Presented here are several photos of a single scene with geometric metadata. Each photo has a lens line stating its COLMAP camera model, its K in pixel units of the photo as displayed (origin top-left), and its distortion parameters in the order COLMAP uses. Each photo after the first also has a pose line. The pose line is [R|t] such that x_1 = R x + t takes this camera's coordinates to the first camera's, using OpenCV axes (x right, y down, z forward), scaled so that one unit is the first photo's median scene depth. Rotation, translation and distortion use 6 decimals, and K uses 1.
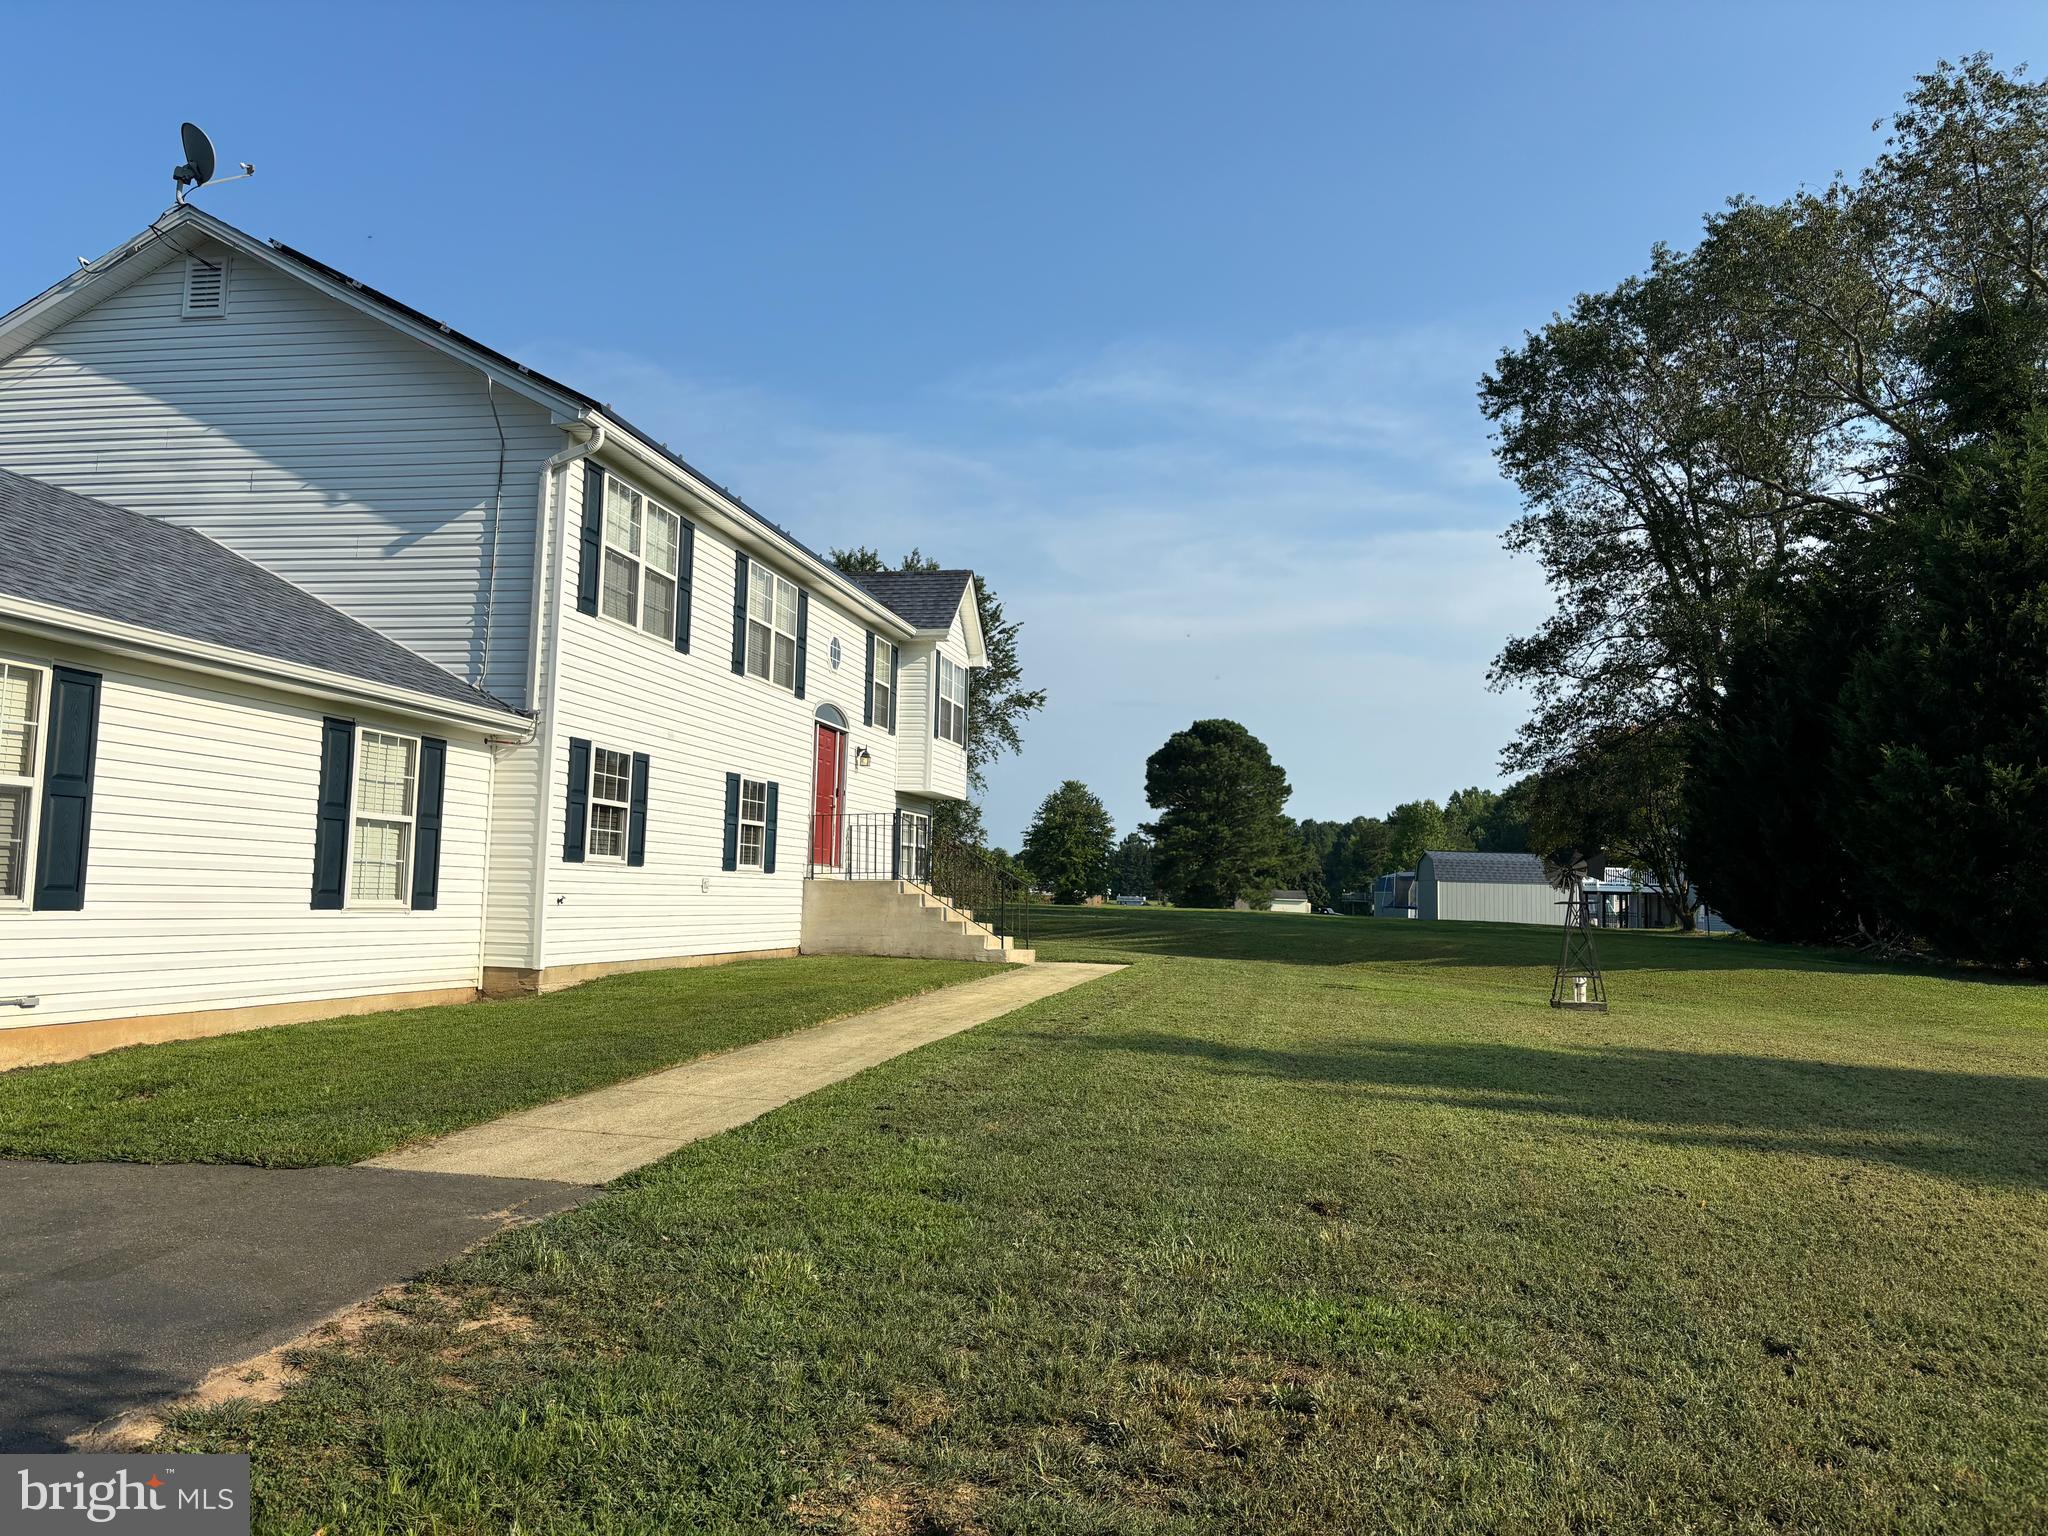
lens RADIAL K [[1562.3, 0, 1024.0], [0, 1562.3, 768.0], [0, 0, 1]] dist [0.085044, -0.106944]
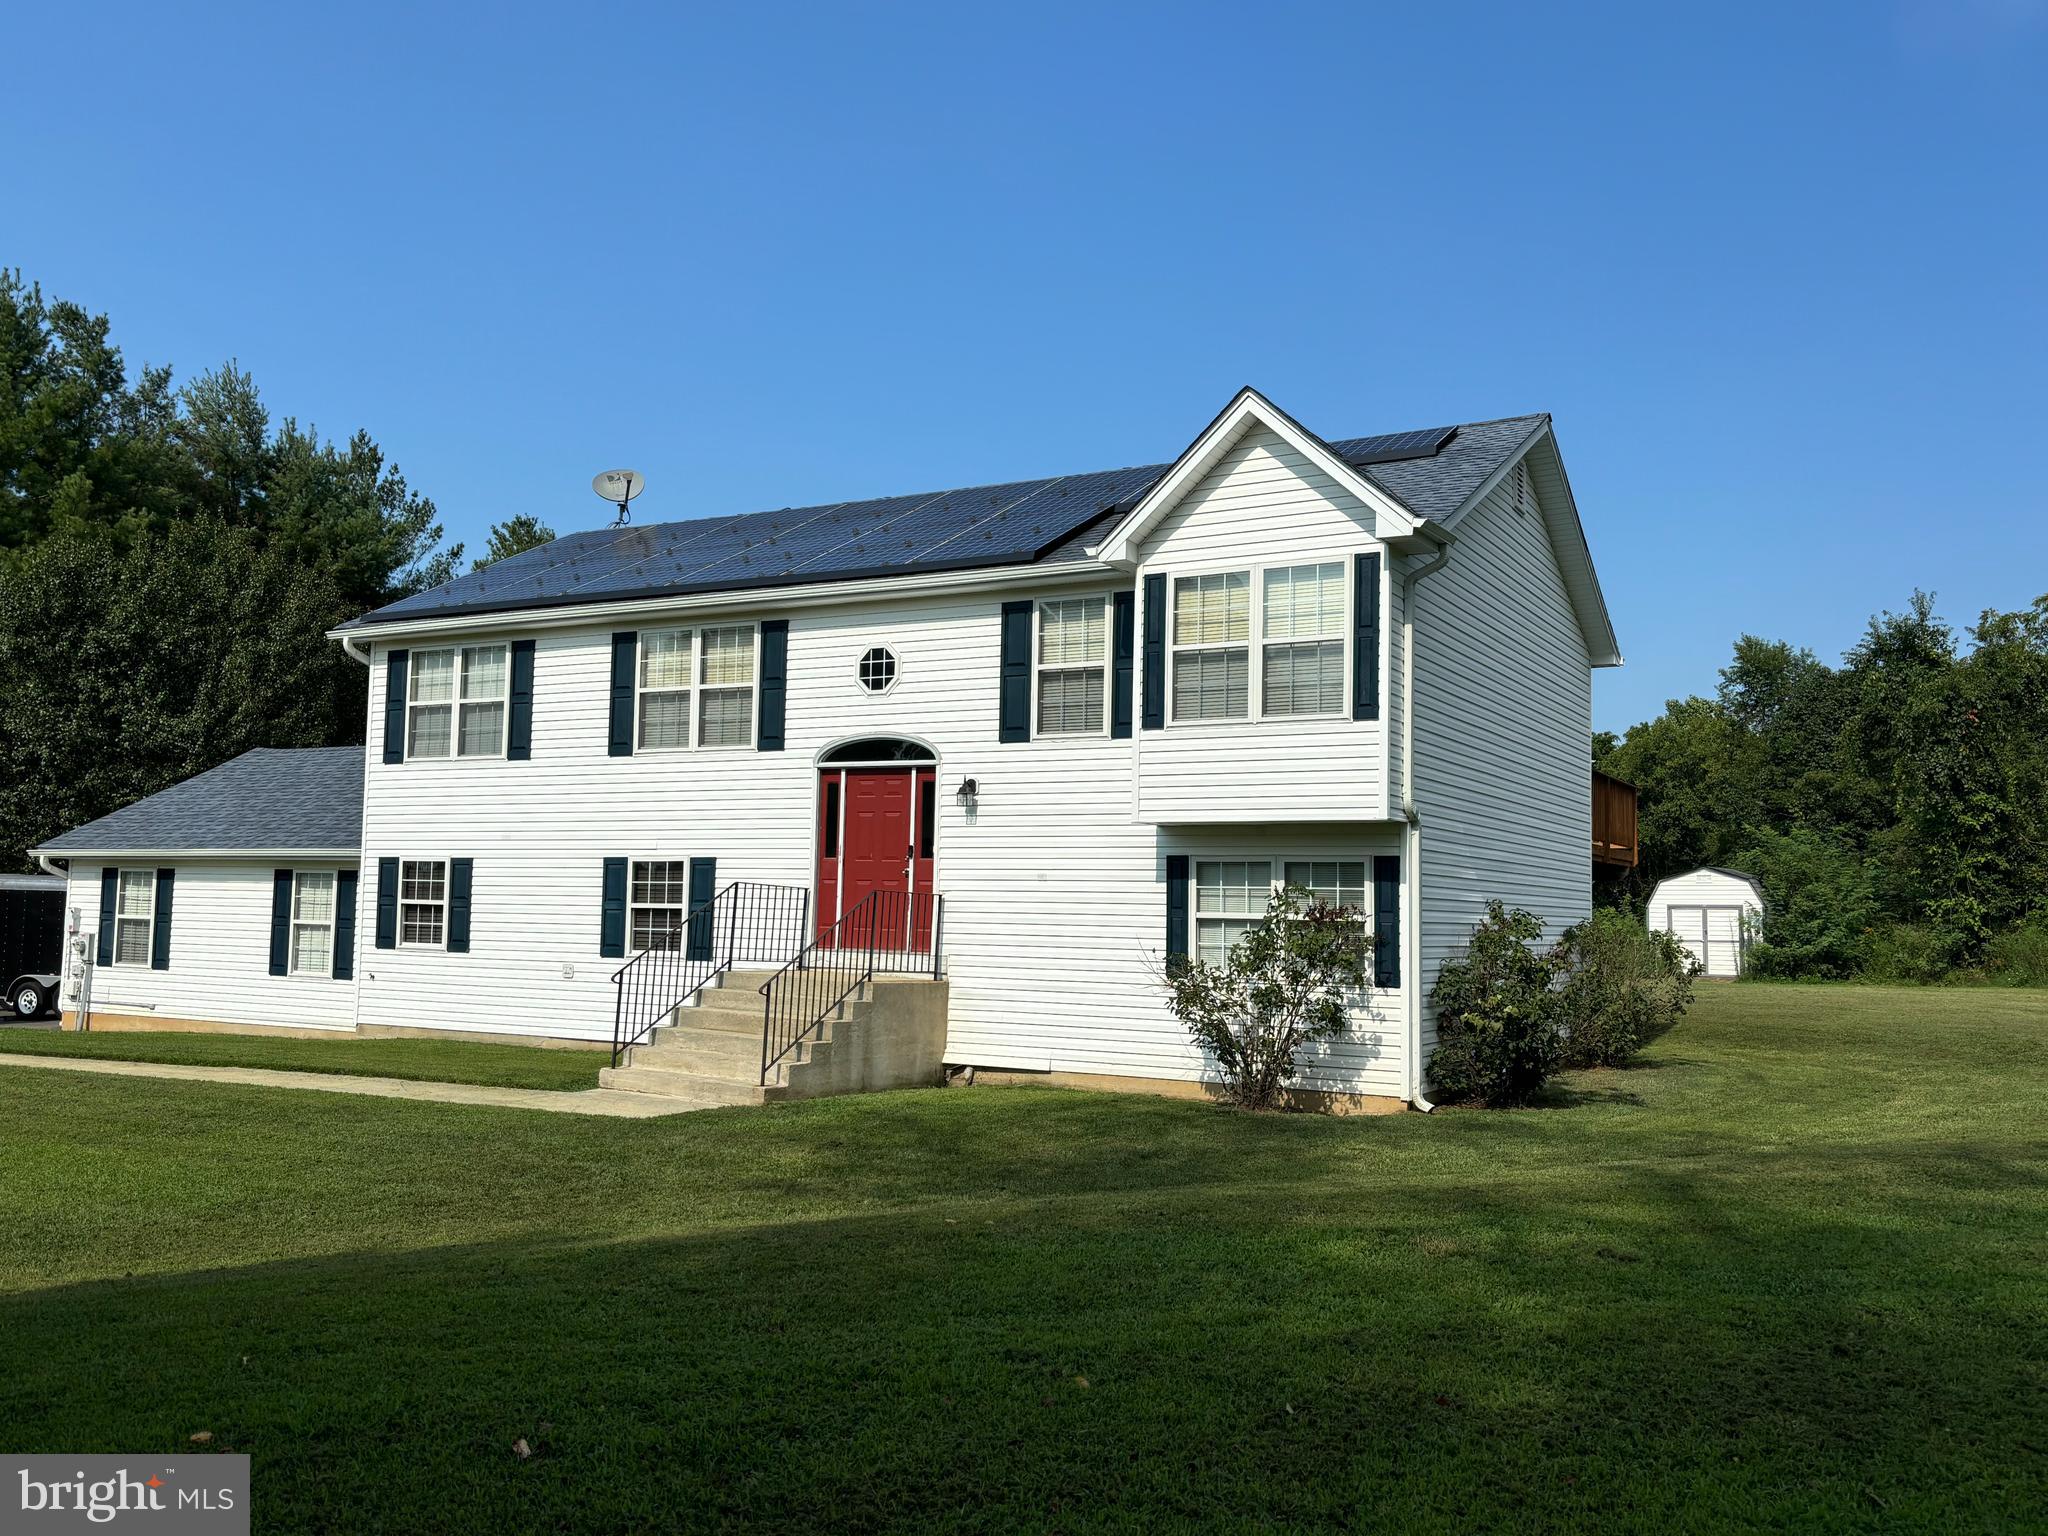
lens RADIAL K [[1678.4, 0, 1025.1], [0, 1678.4, 798.2], [0, 0, 1]] dist [0.146834, -0.374601]
pose [[-0.308844, -0.099713, -0.945871, 0.913764], [0.050555, 0.991362, -0.121015, 0.132786], [0.949768, -0.085193, -0.301135, 1.927216]]
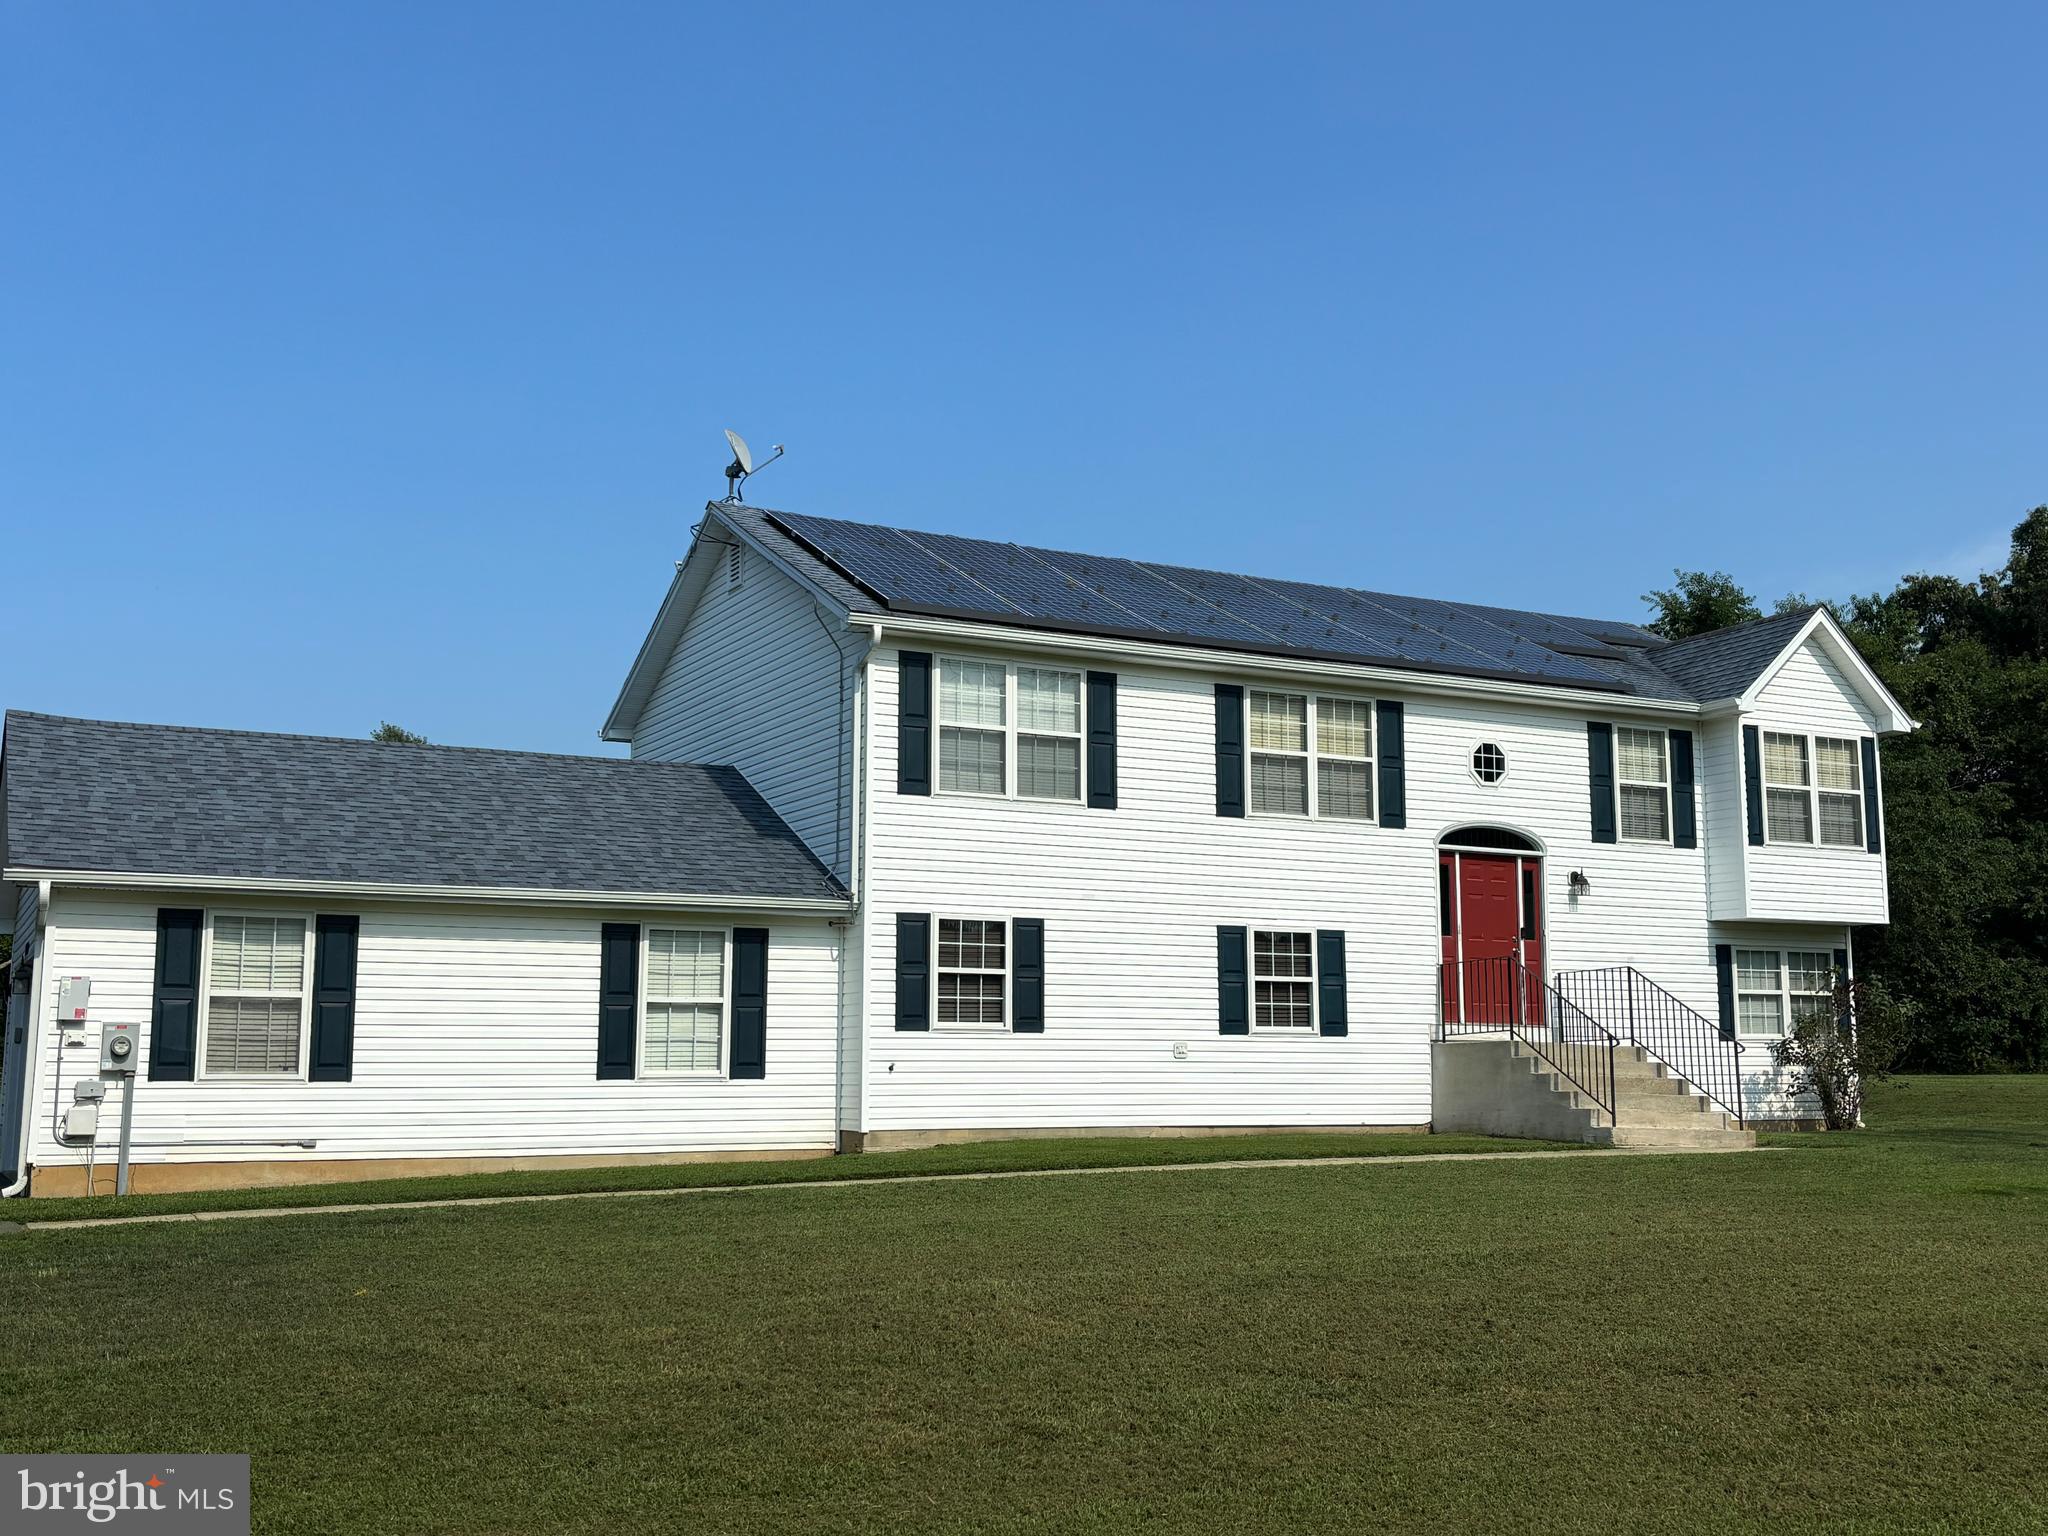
lens RADIAL K [[2082.6, 0, 1024.0], [0, 2082.6, 768.0], [0, 0, 1]] dist [0.202262, -0.712388]
pose [[0.632321, -0.131595, -0.763448, 0.833673], [0.078919, 0.991283, -0.105502, 0.038012], [0.770676, 0.006460, 0.637194, 0.161934]]
